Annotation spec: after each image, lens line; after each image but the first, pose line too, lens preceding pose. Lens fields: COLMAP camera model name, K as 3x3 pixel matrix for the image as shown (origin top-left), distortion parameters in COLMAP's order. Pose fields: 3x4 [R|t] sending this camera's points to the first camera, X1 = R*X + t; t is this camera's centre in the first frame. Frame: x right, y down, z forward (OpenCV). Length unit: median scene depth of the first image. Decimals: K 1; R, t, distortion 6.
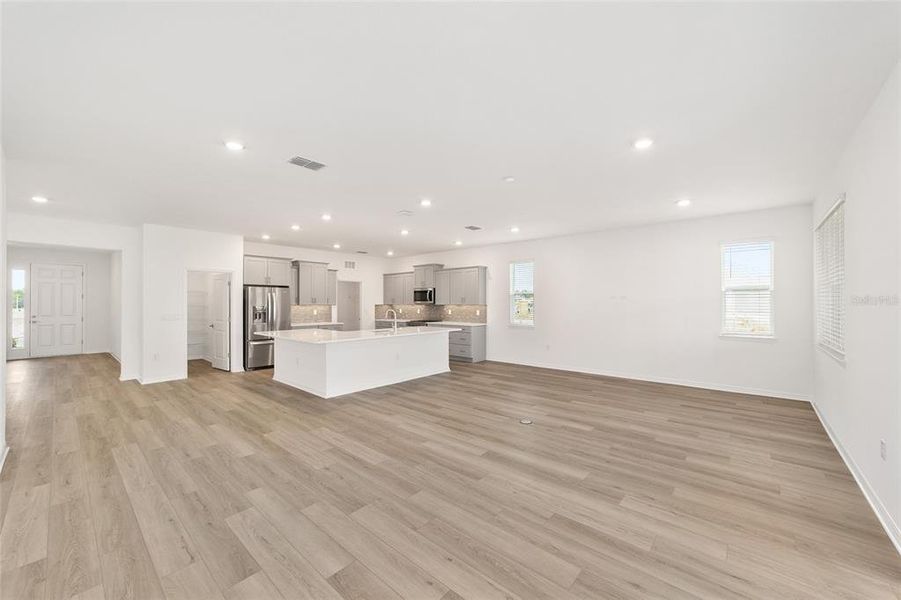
lens RADIAL K [[346.1, 0, 446.8], [0, 346.1, 302.8], [0, 0, 1]] dist [-0.008964, 0.001943]
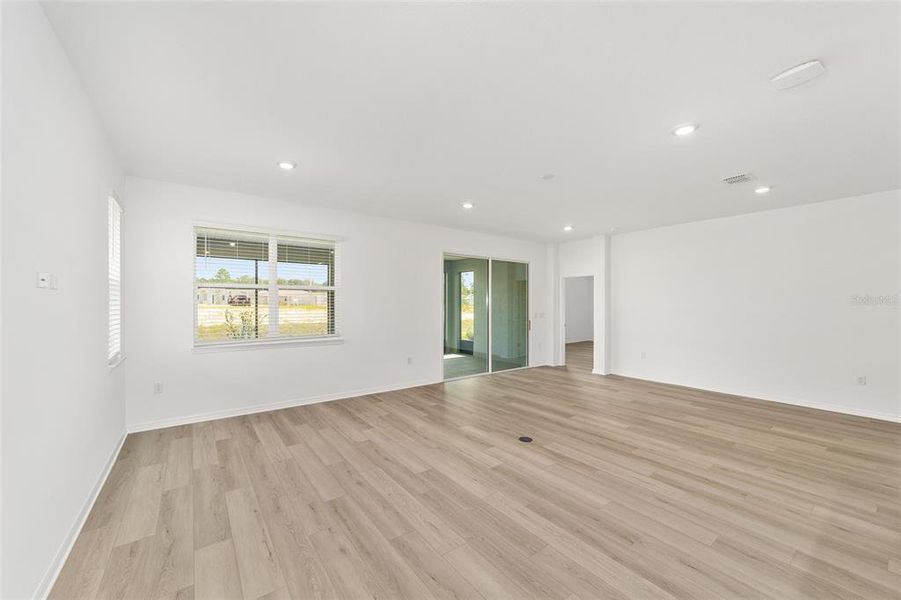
lens RADIAL K [[346.1, 0, 447.9], [0, 346.1, 303.4], [0, 0, 1]] dist [-0.008964, 0.001943]
pose [[-0.978867, 0.001513, 0.204490, 0.253624], [0.000806, 0.999993, -0.003540, 0.002213], [-0.204494, -0.003301, -0.978862, 1.999300]]
